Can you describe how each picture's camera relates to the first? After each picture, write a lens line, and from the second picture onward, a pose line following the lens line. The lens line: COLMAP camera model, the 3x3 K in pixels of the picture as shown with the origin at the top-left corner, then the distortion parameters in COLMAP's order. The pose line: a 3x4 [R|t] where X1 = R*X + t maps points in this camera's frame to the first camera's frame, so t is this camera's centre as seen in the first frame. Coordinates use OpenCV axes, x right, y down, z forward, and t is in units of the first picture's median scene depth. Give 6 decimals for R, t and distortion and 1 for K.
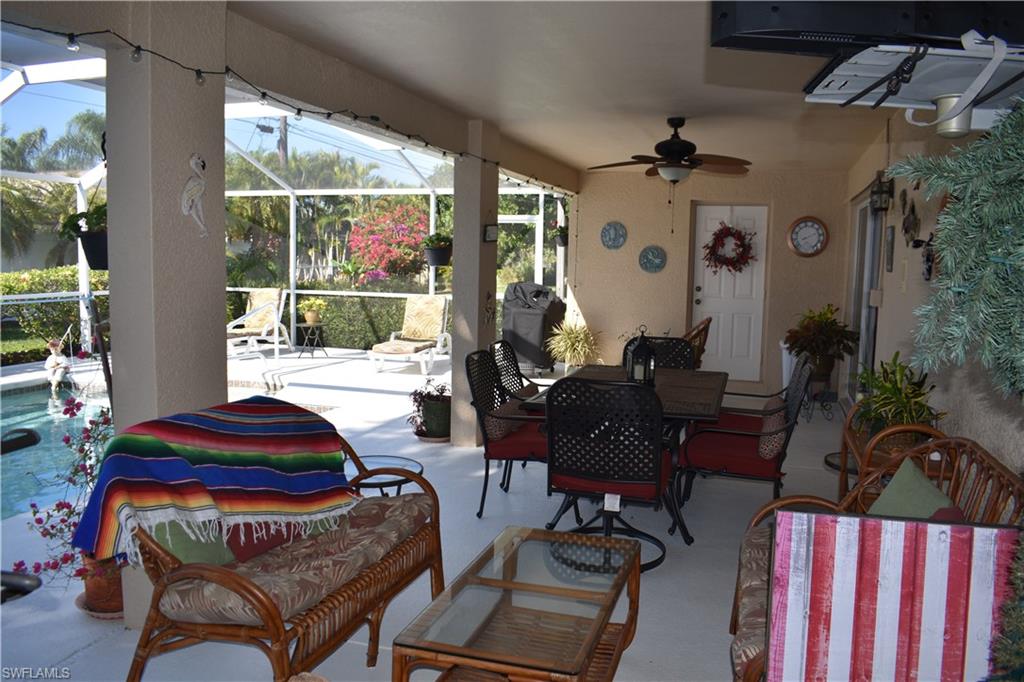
lens RADIAL K [[807.0, 0, 512.9], [0, 807.0, 338.5], [0, 0, 1]] dist [-0.097957, 0.021106]
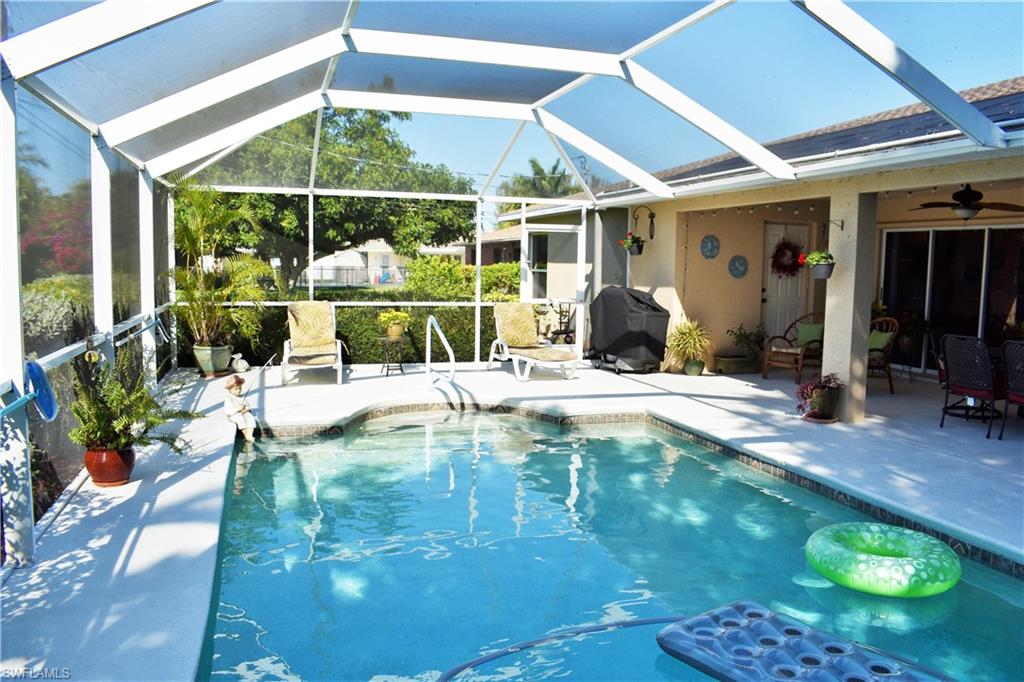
lens RADIAL K [[807.0, 0, 522.6], [0, 807.0, 345.7], [0, 0, 1]] dist [-0.097957, 0.021106]
pose [[0.816384, -0.065193, 0.573819, -0.796813], [0.058970, 0.997825, 0.029467, -0.034106], [-0.574491, 0.009781, 0.818452, 0.192077]]
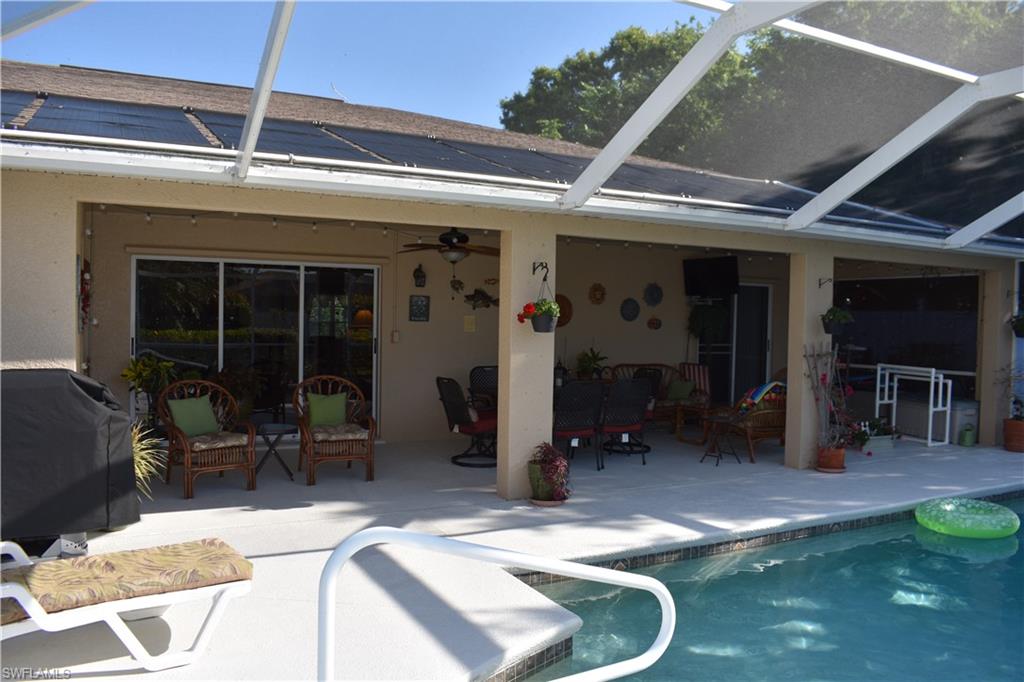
lens RADIAL K [[807.0, 0, 510.7], [0, 807.0, 339.7], [0, 0, 1]] dist [-0.097957, 0.021106]
pose [[-0.710864, -0.053155, 0.701318, -0.494637], [0.039656, 0.992525, 0.115422, -0.150026], [-0.702211, 0.109861, -0.703442, 1.335968]]
